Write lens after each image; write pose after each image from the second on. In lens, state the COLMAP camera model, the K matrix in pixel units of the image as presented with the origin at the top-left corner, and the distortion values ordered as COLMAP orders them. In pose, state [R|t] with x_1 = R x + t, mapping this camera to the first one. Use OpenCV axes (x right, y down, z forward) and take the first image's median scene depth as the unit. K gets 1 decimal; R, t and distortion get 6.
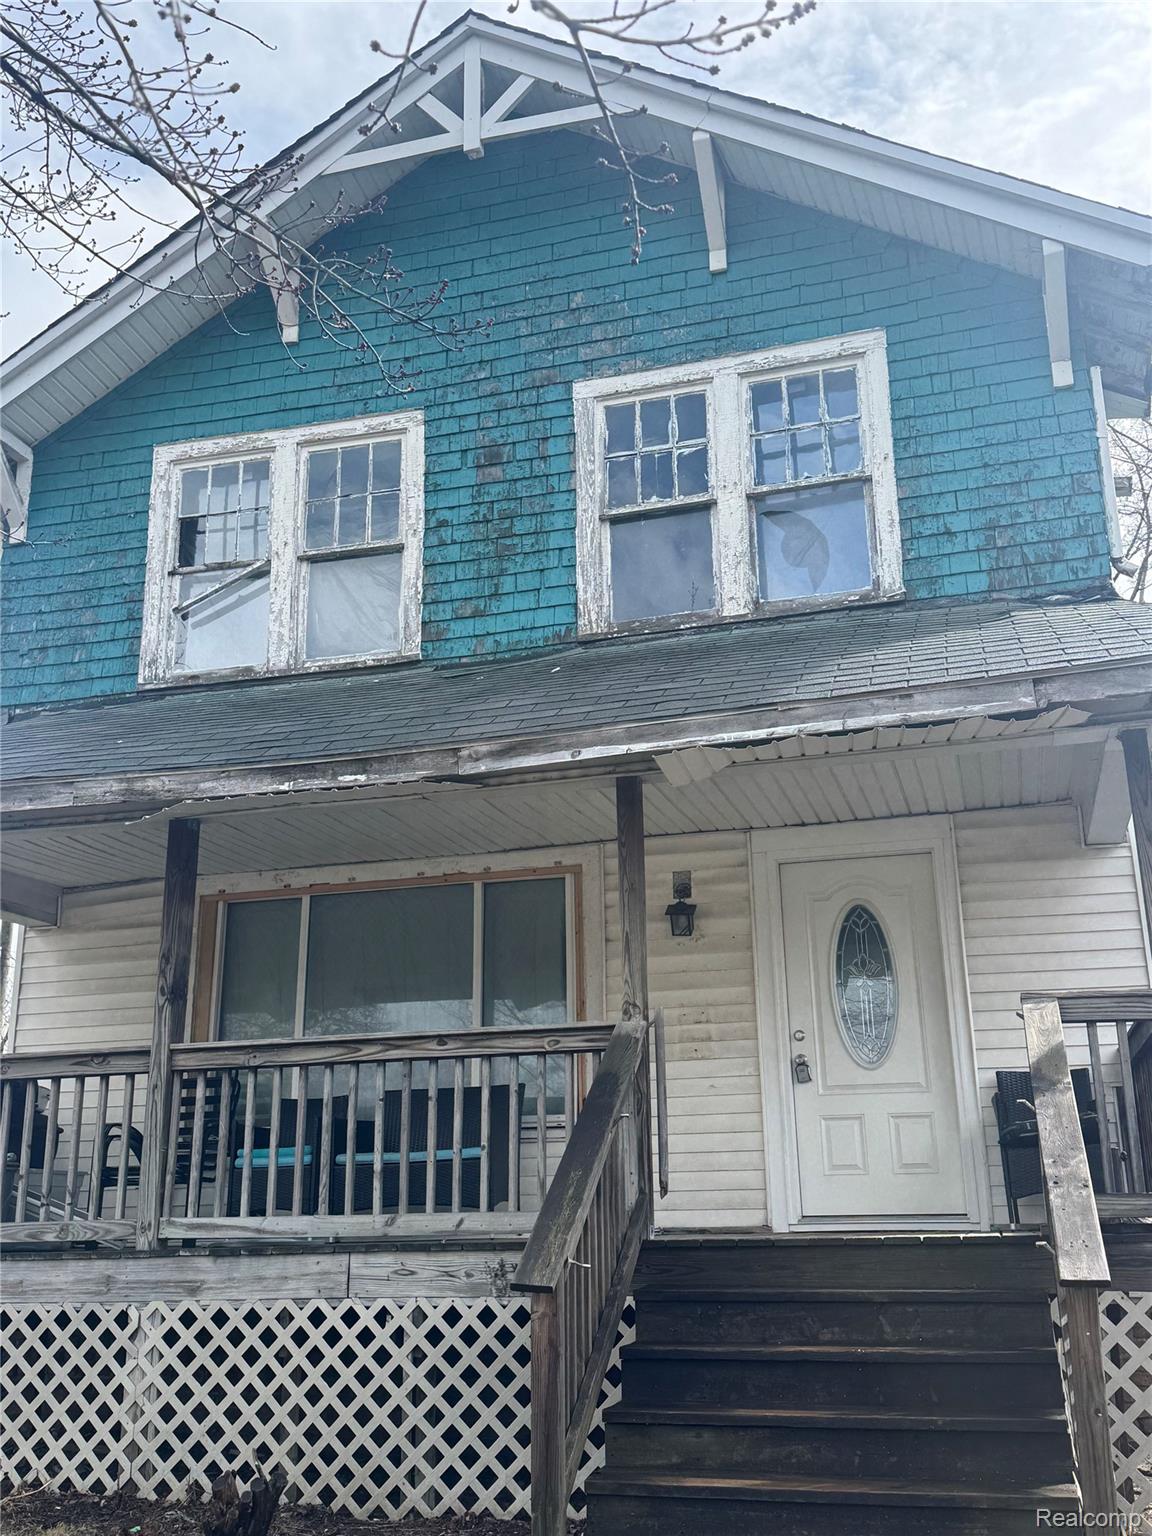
lens RADIAL K [[1512.8, 0, 561.7], [0, 1512.8, 784.0], [0, 0, 1]] dist [0.027046, 0.000000]
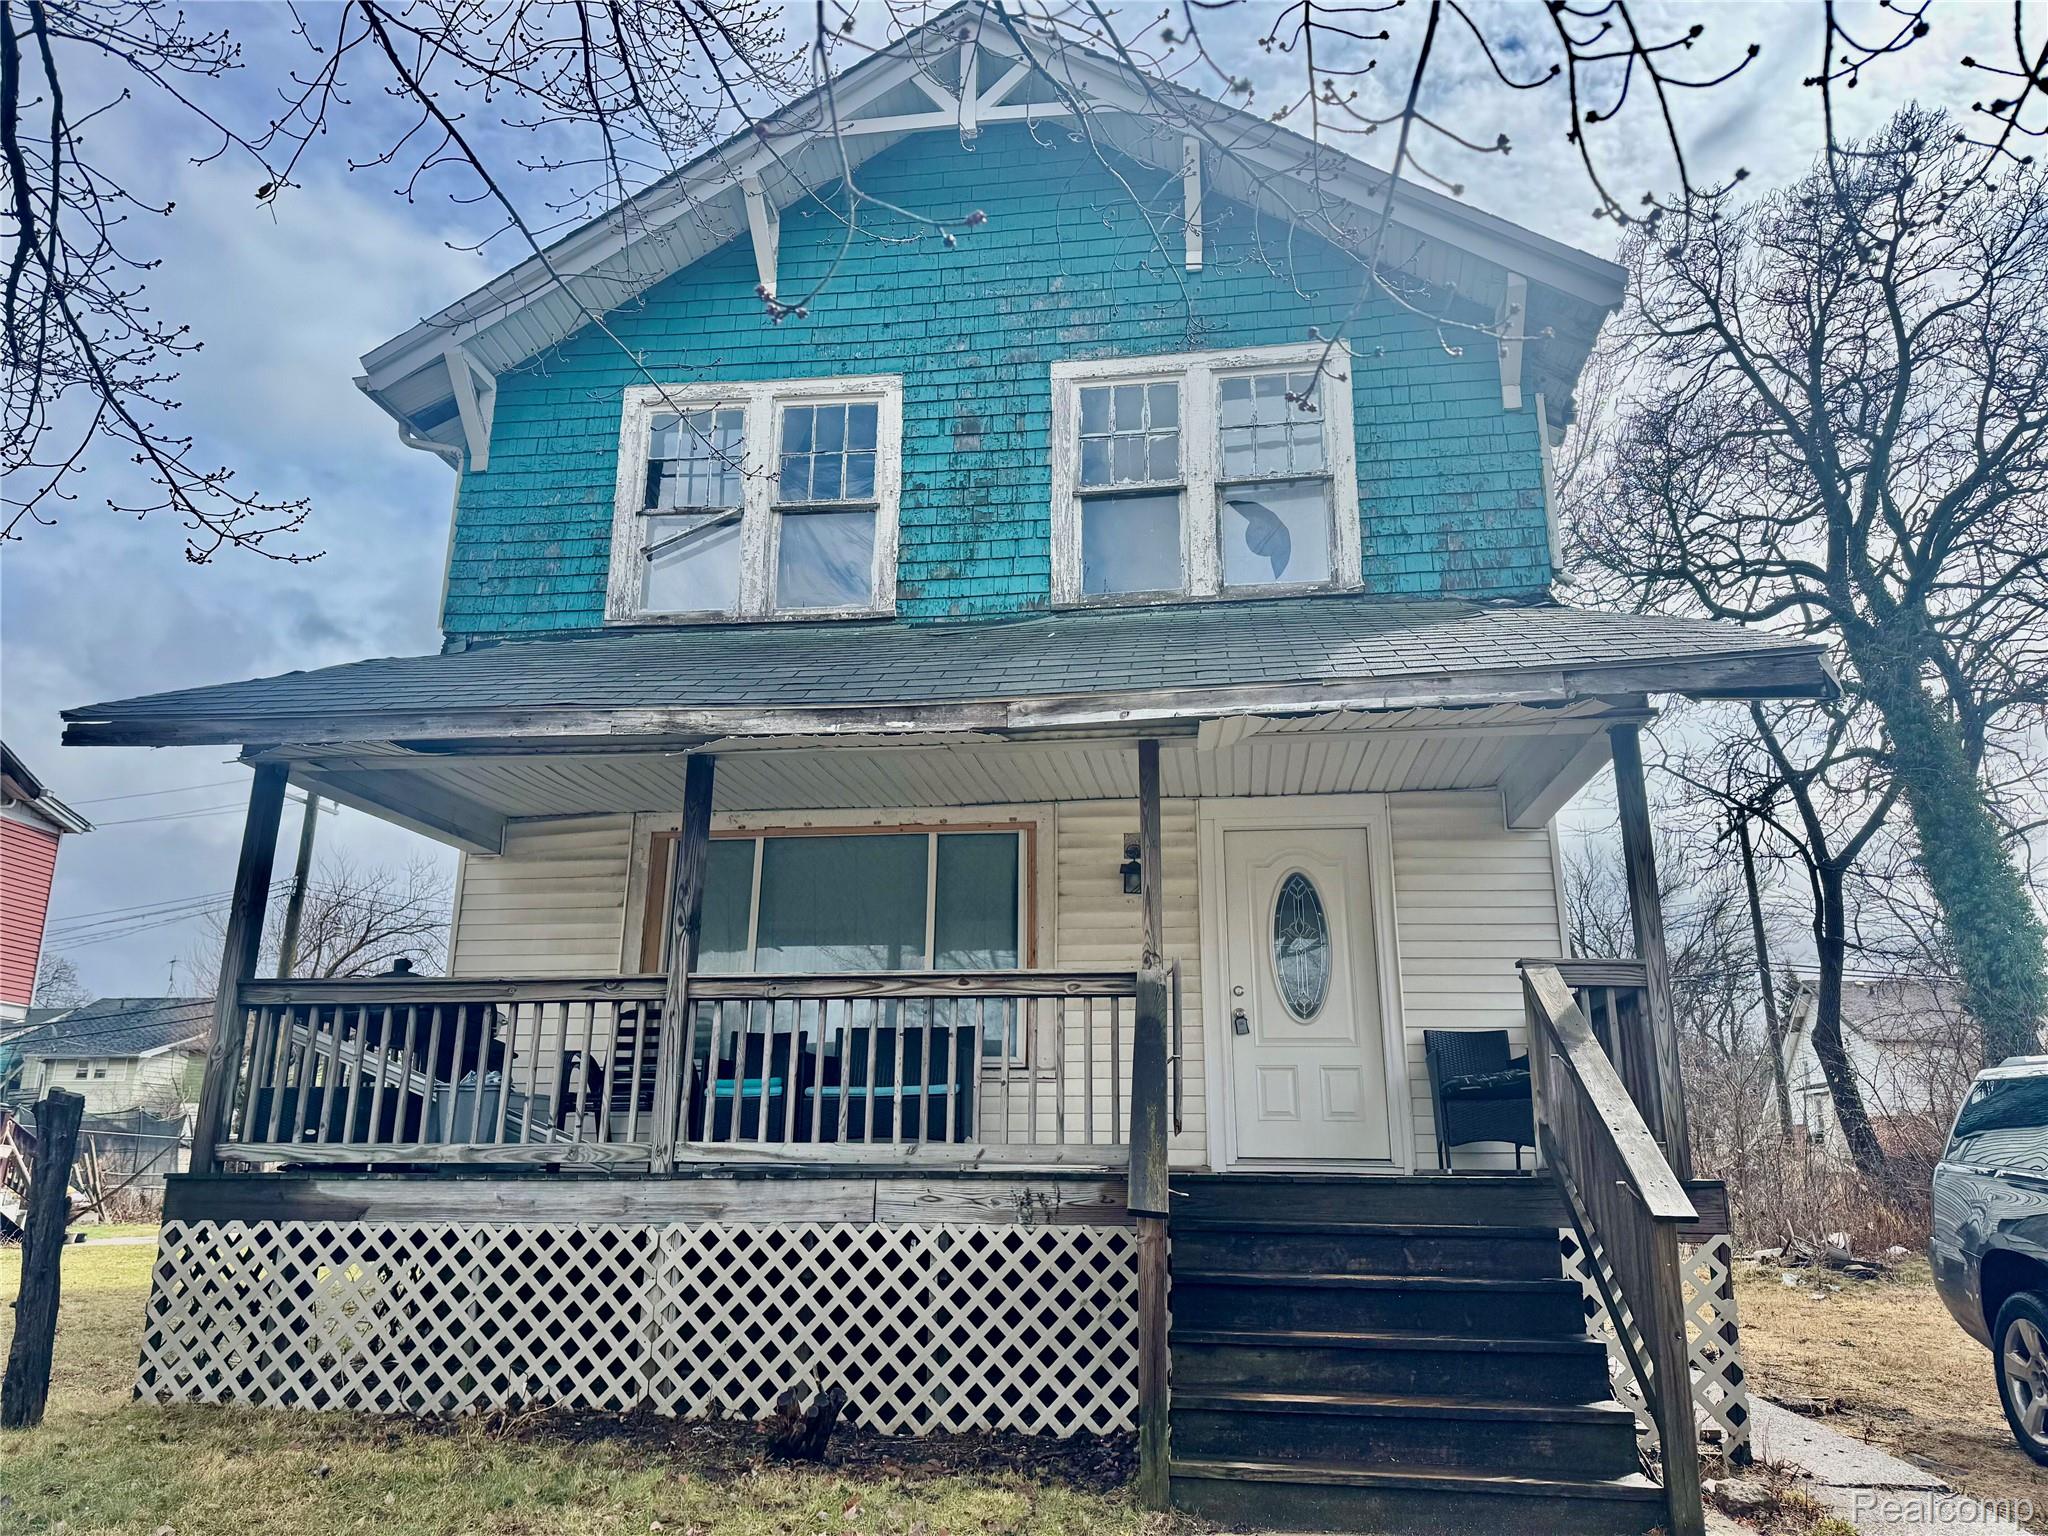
lens RADIAL K [[1431.5, 0, 1029.8], [0, 1431.5, 766.8], [0, 0, 1]] dist [0.044720, -0.056010]
pose [[0.990283, 0.057383, 0.126674, -0.160055], [-0.058880, 0.998232, 0.008106, 0.010503], [-0.125985, -0.015485, 0.991911, 0.012665]]
